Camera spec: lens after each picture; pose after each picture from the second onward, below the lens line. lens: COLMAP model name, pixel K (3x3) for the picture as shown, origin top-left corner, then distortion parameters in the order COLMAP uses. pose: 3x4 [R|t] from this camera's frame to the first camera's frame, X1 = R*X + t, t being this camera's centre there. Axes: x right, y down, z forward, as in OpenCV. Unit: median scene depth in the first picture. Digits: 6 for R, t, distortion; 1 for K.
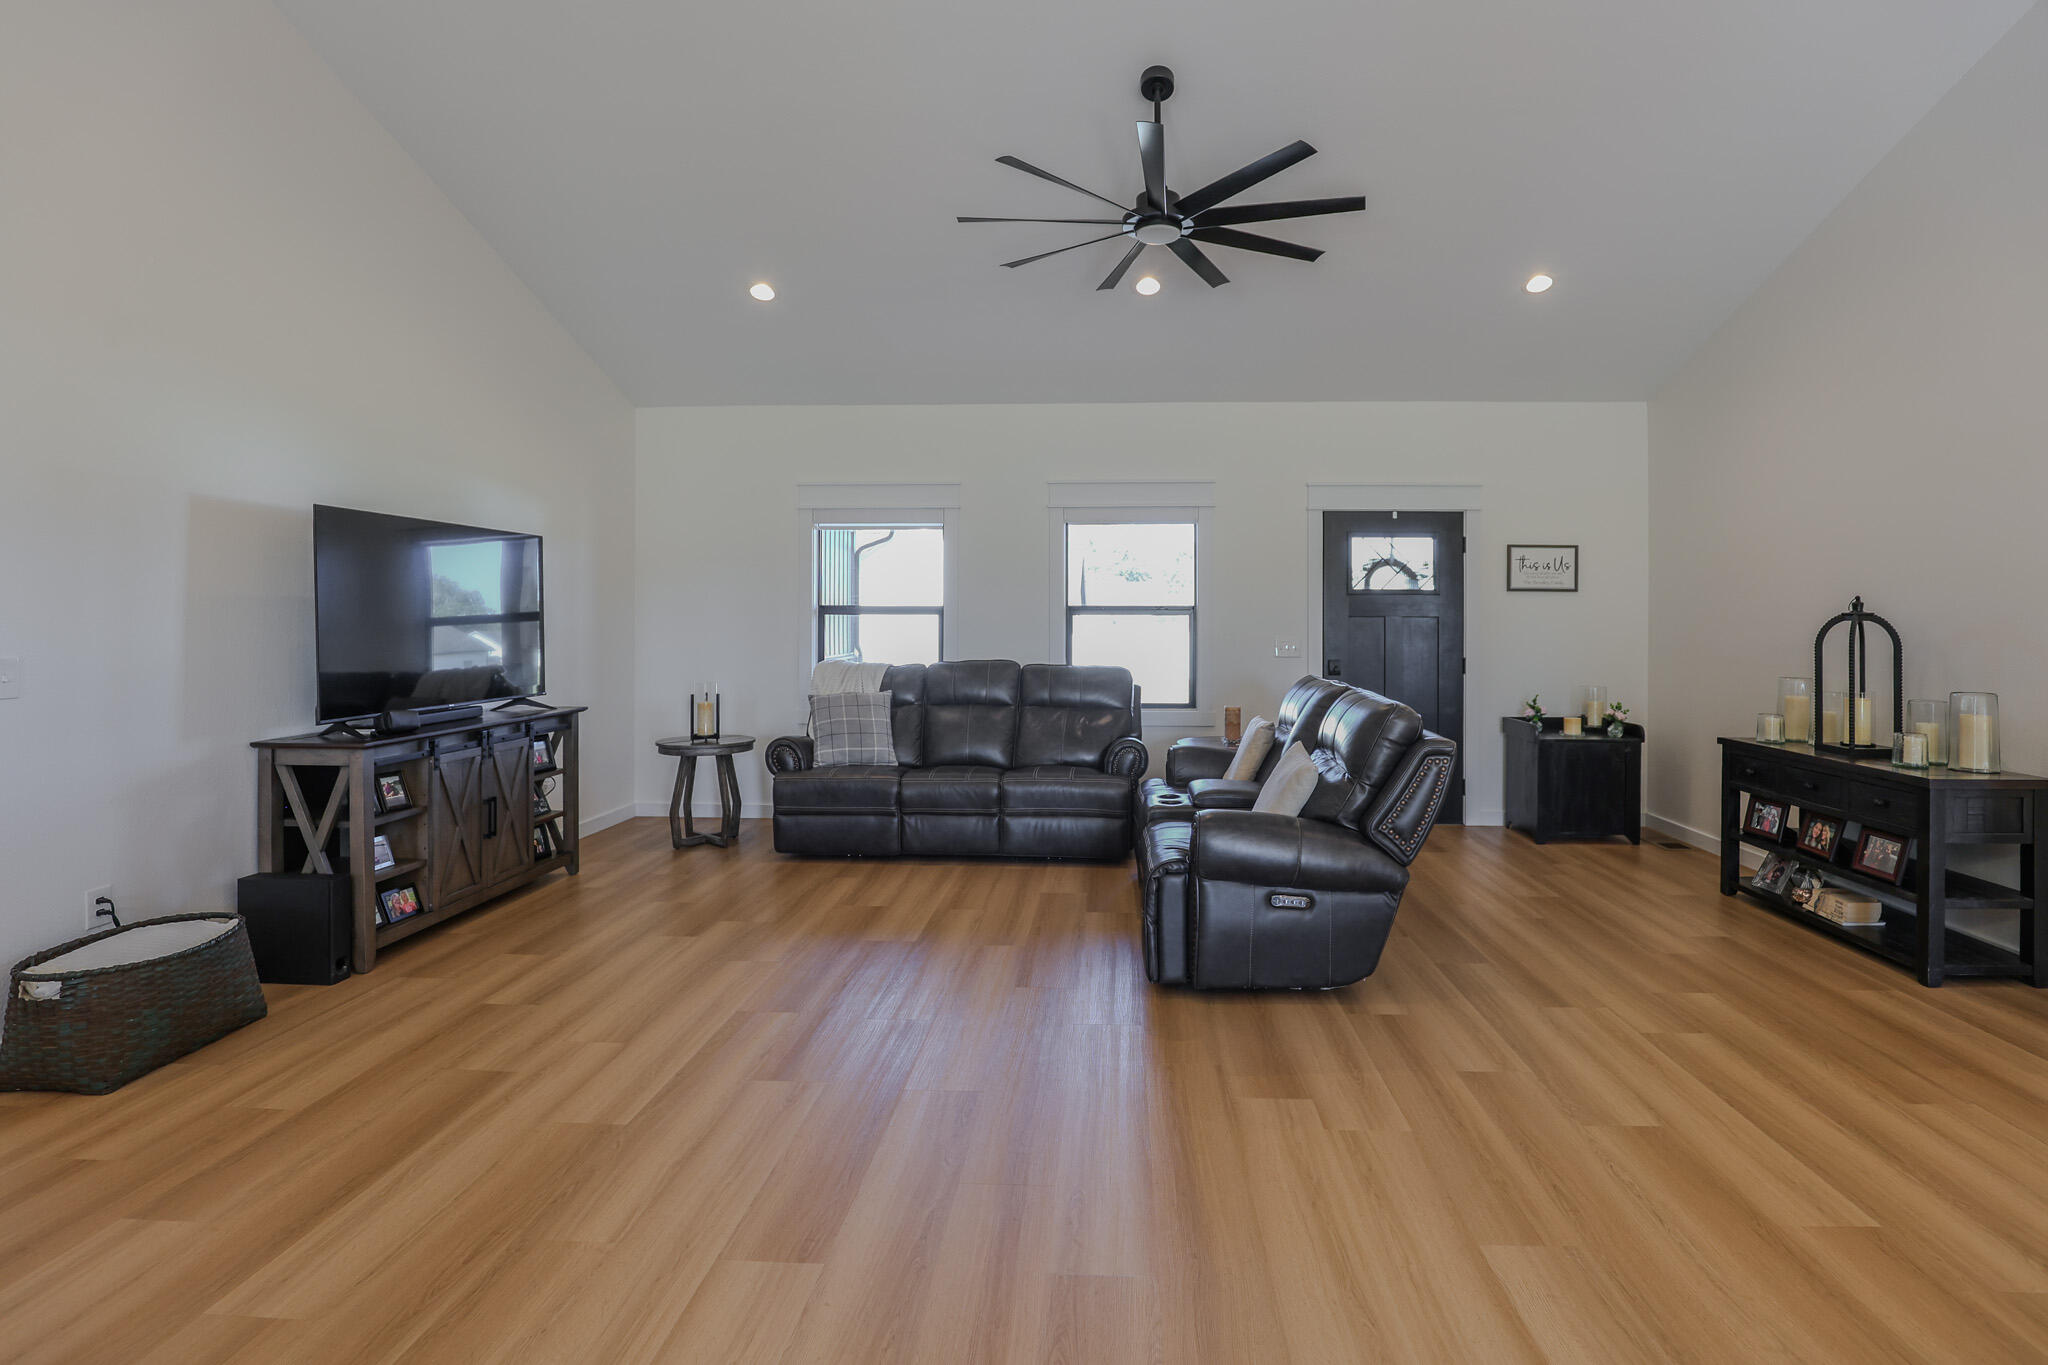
lens RADIAL K [[985.9, 0, 1105.4], [0, 985.9, 618.7], [0, 0, 1]] dist [-0.018098, 0.003031]
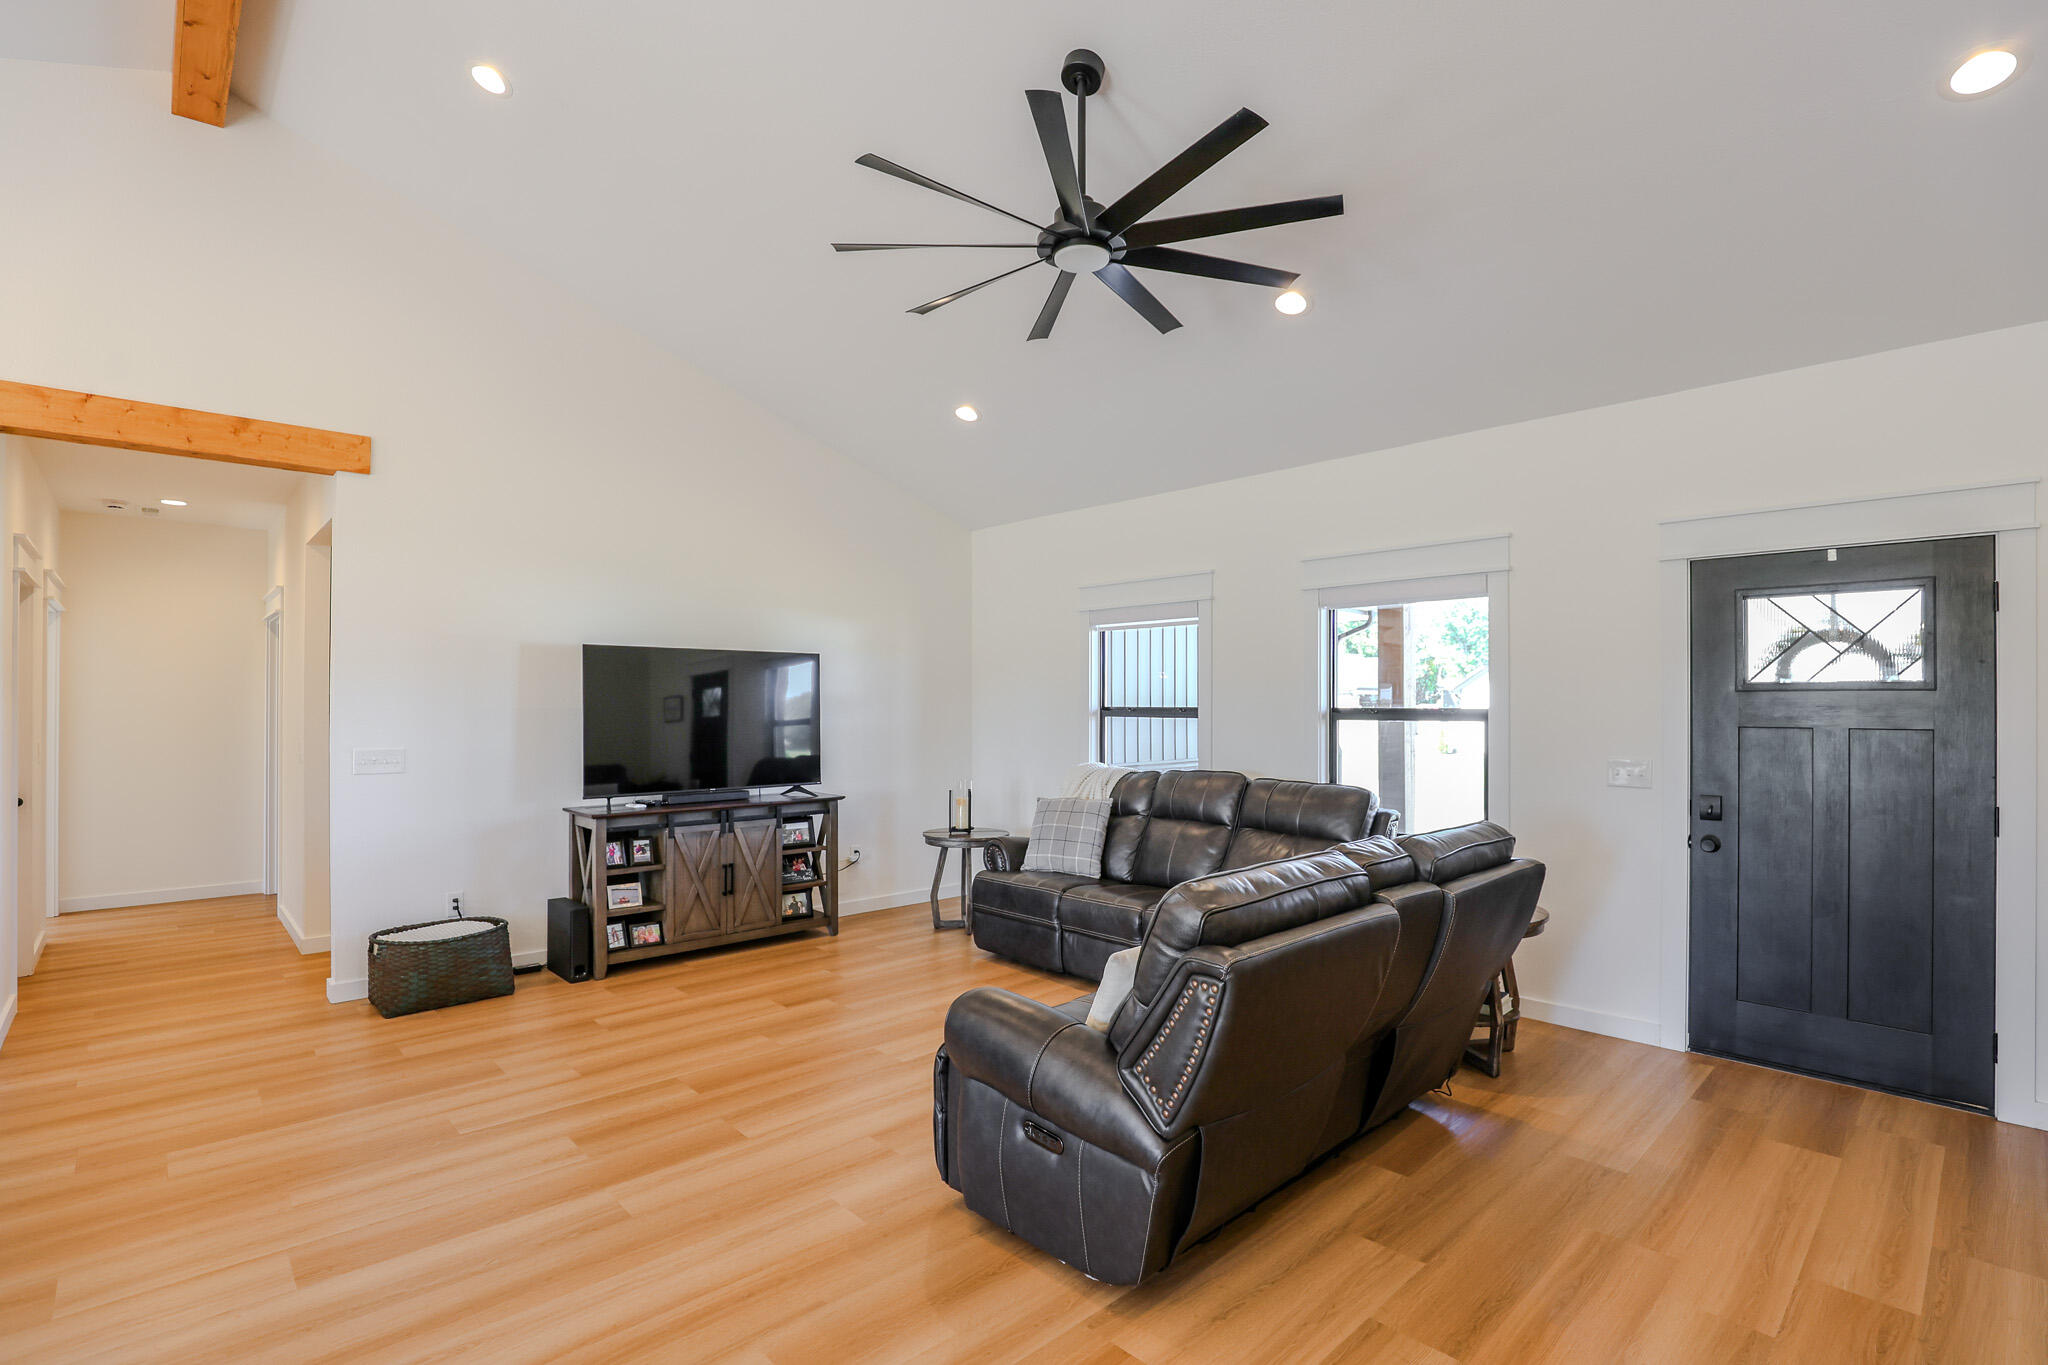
lens RADIAL K [[985.9, 0, 1035.4], [0, 985.9, 700.3], [0, 0, 1]] dist [-0.018098, 0.003031]
pose [[0.701558, -0.003973, -0.712601, 0.552110], [-0.000544, 0.999981, -0.006111, -0.021895], [0.712612, 0.004675, 0.701542, 0.376583]]
